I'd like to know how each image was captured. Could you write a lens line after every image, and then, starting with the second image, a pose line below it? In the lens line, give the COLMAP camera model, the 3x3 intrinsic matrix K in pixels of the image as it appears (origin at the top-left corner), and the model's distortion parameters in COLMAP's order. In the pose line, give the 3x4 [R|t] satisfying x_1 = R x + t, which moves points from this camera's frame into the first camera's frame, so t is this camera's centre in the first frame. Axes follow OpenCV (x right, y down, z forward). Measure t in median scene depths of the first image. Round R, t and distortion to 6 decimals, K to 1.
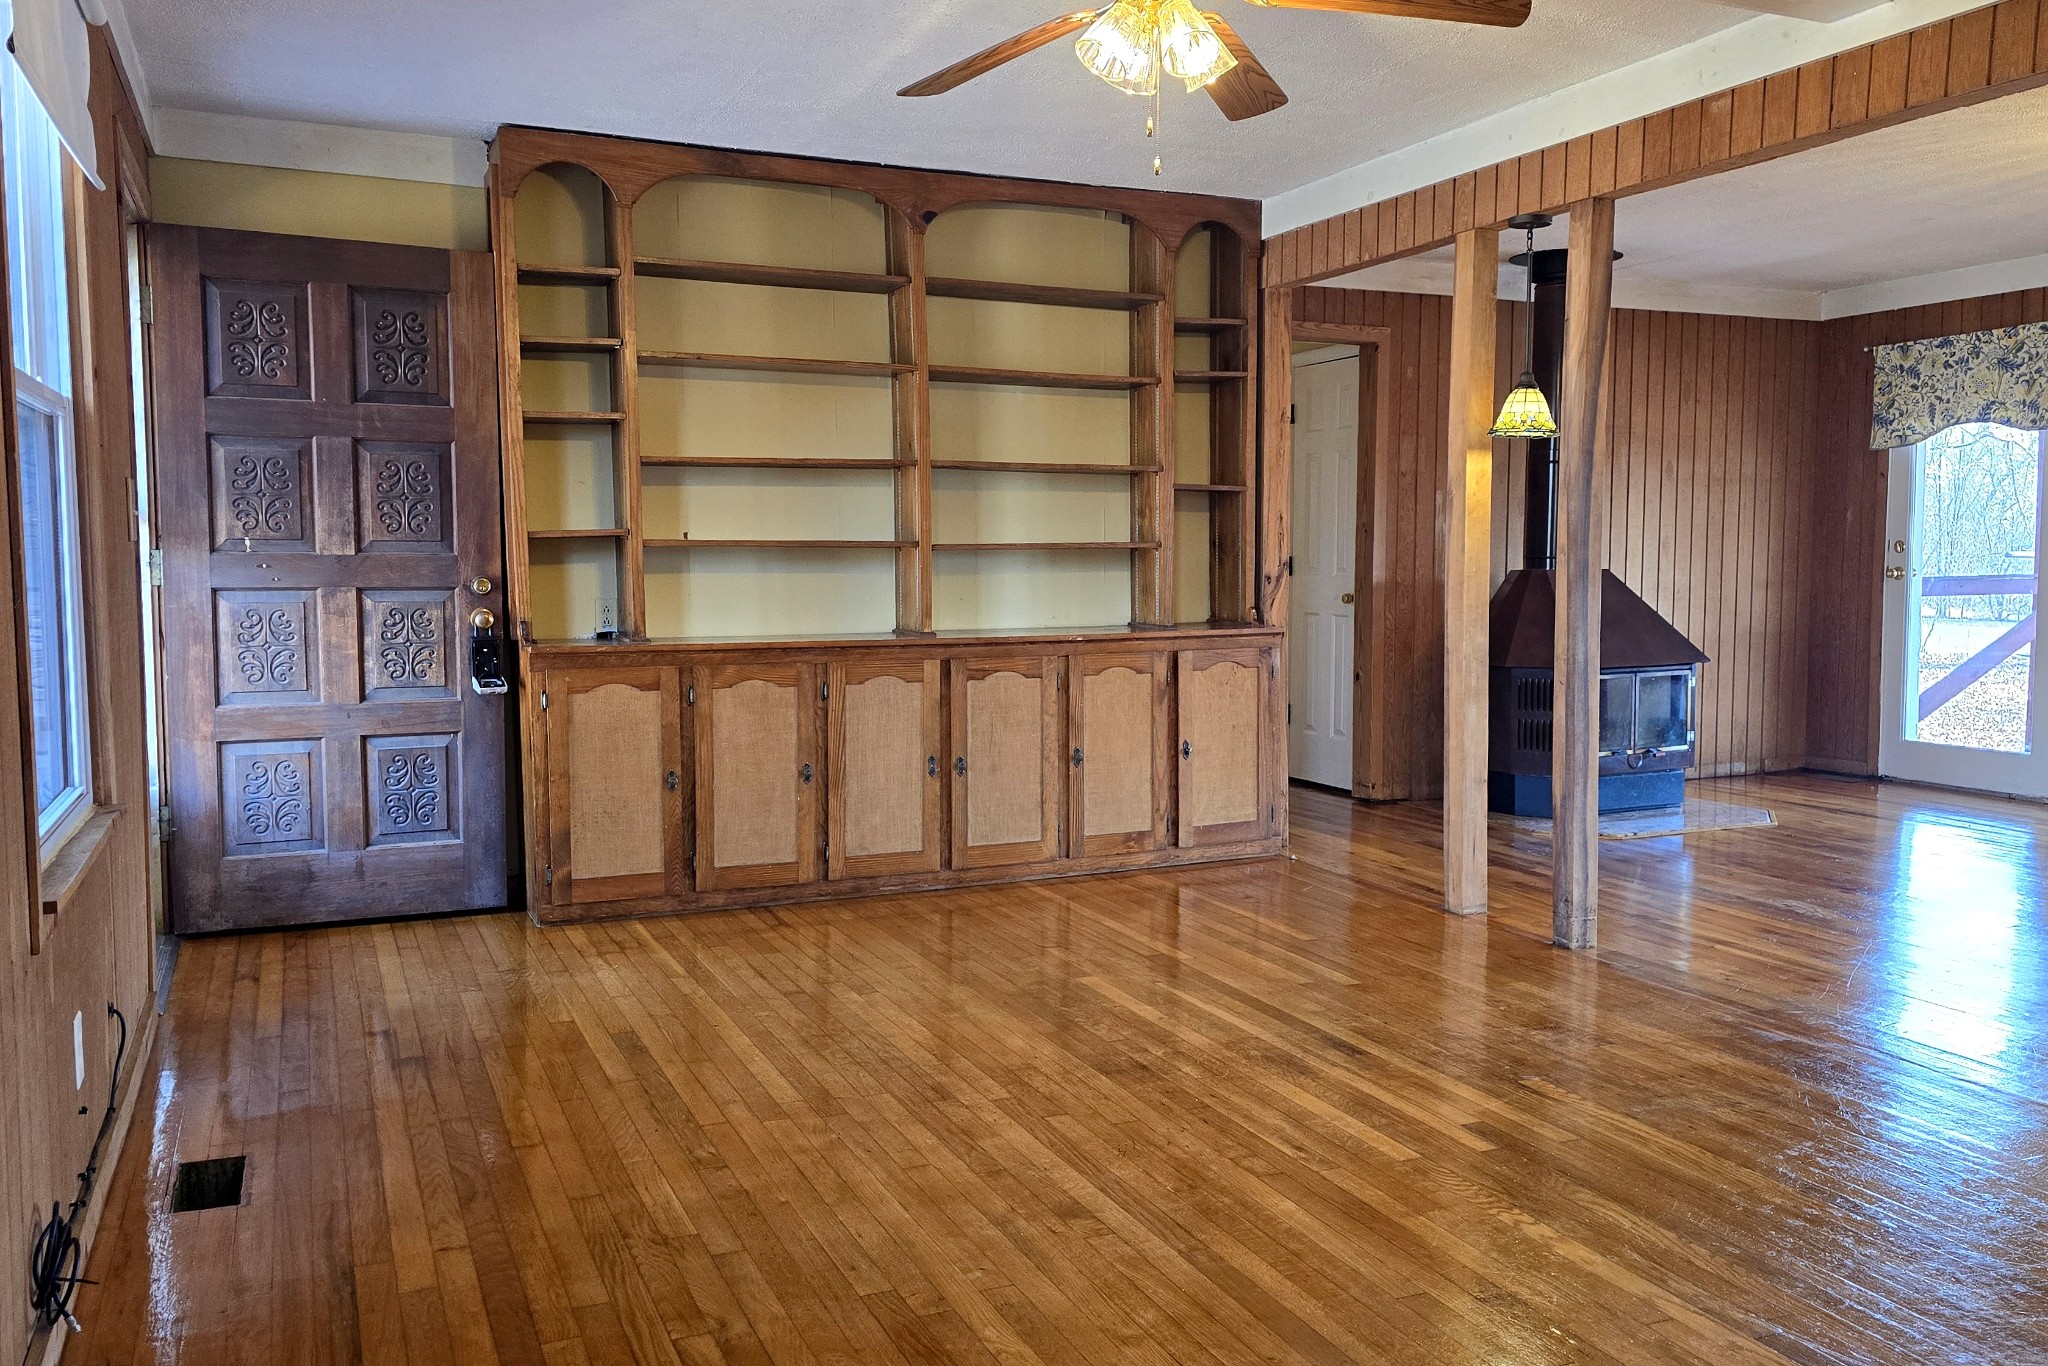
lens RADIAL K [[1820.6, 0, 1060.9], [0, 1820.6, 671.9], [0, 0, 1]] dist [0.112228, -0.119531]
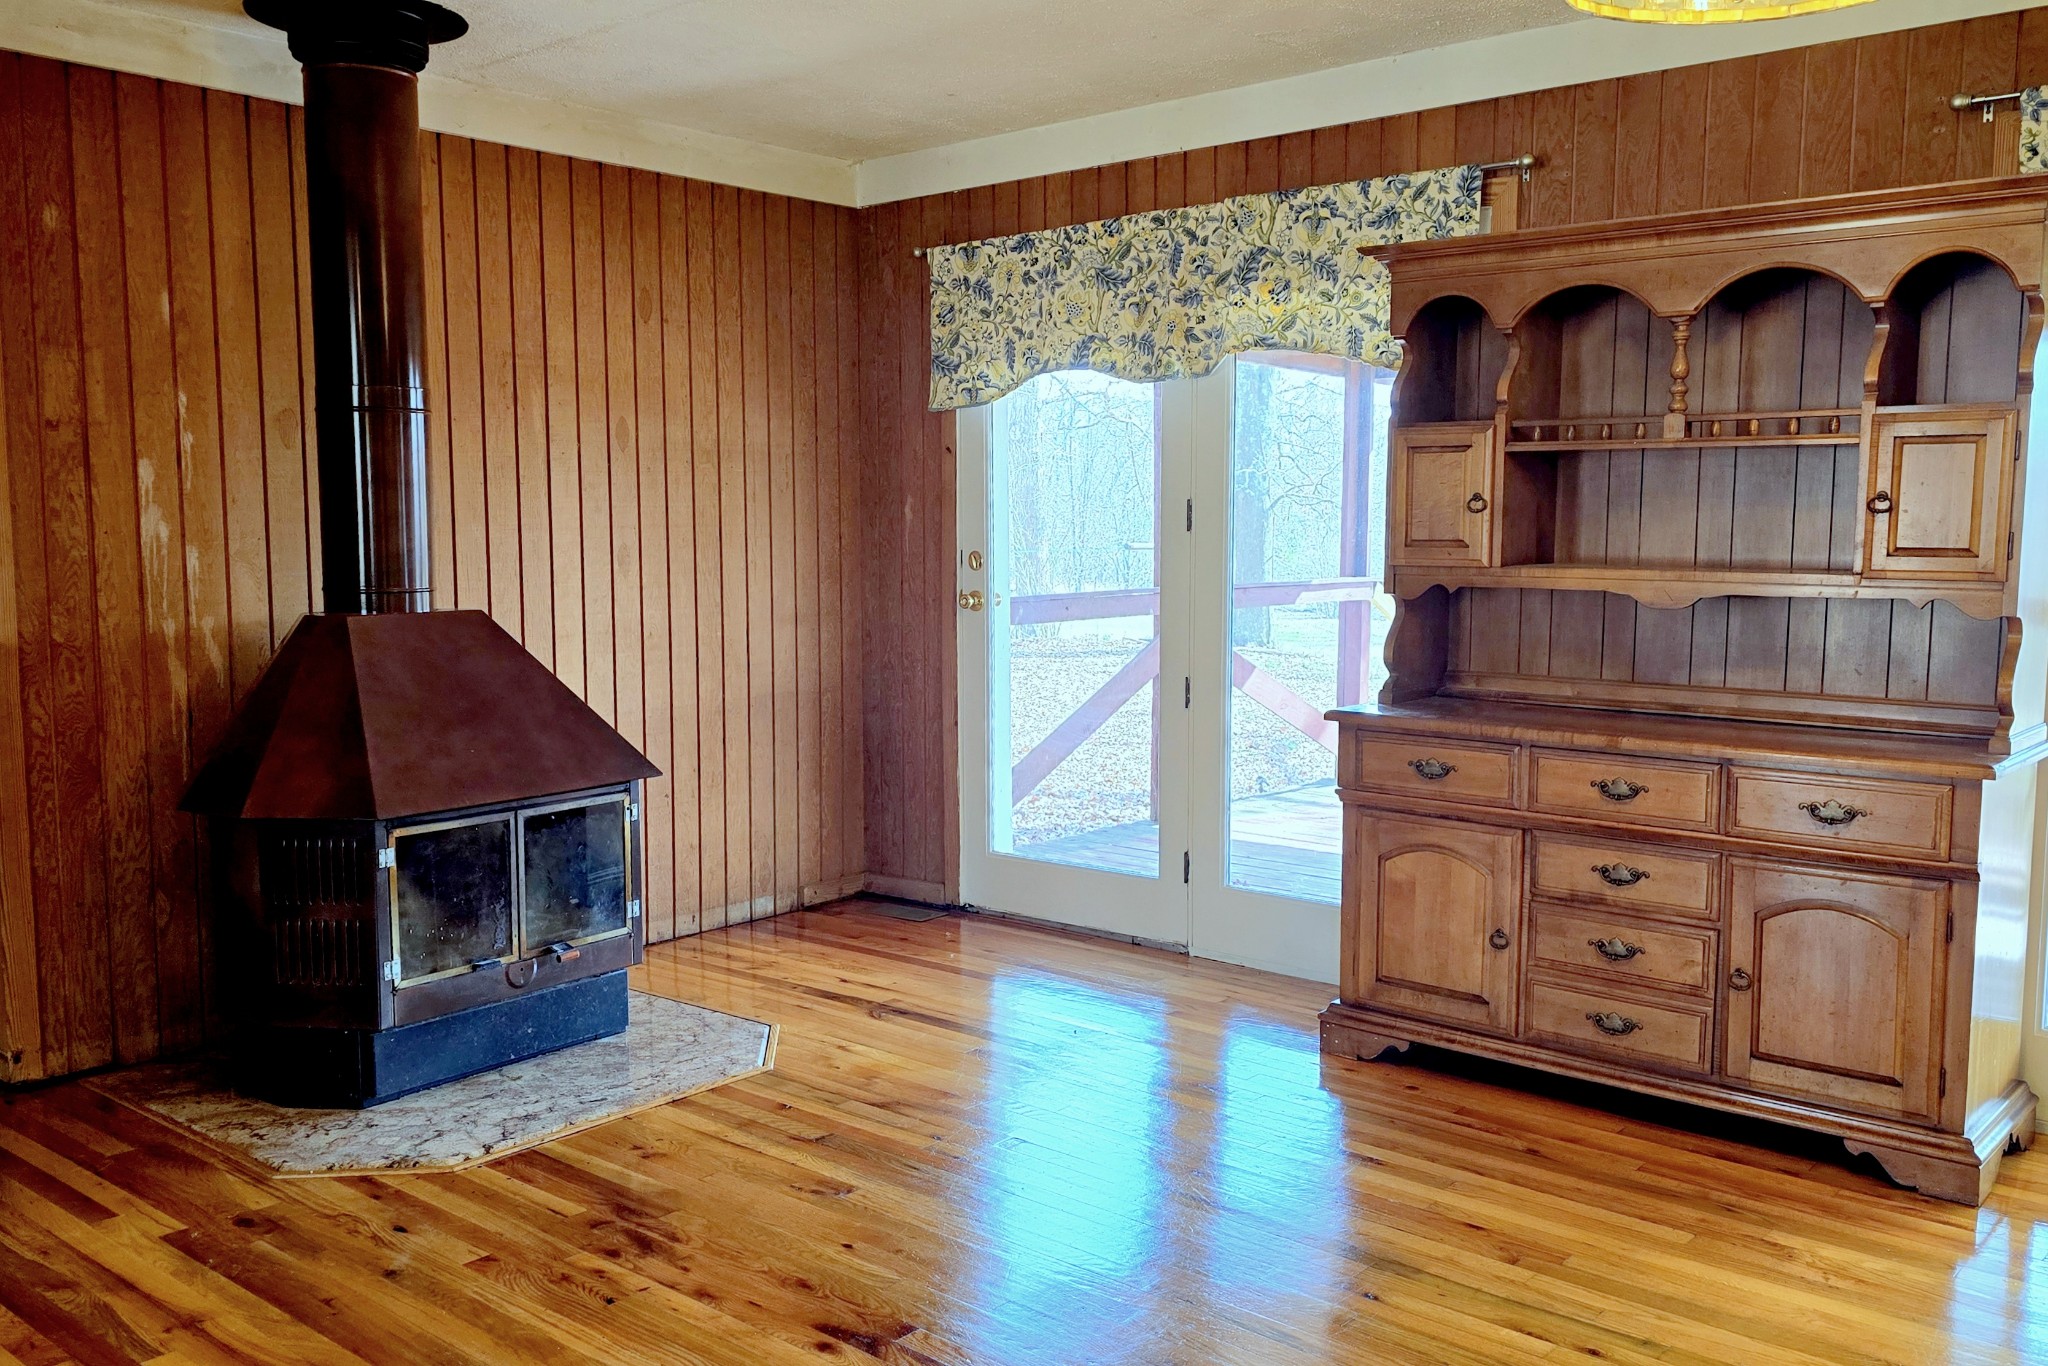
lens RADIAL K [[1820.6, 0, 1017.4], [0, 1820.6, 694.6], [0, 0, 1]] dist [0.112228, -0.119531]
pose [[0.917869, -0.040496, 0.394813, 0.211108], [0.030641, 0.999042, 0.031238, -0.039954], [-0.395700, -0.016575, 0.918230, 0.404749]]
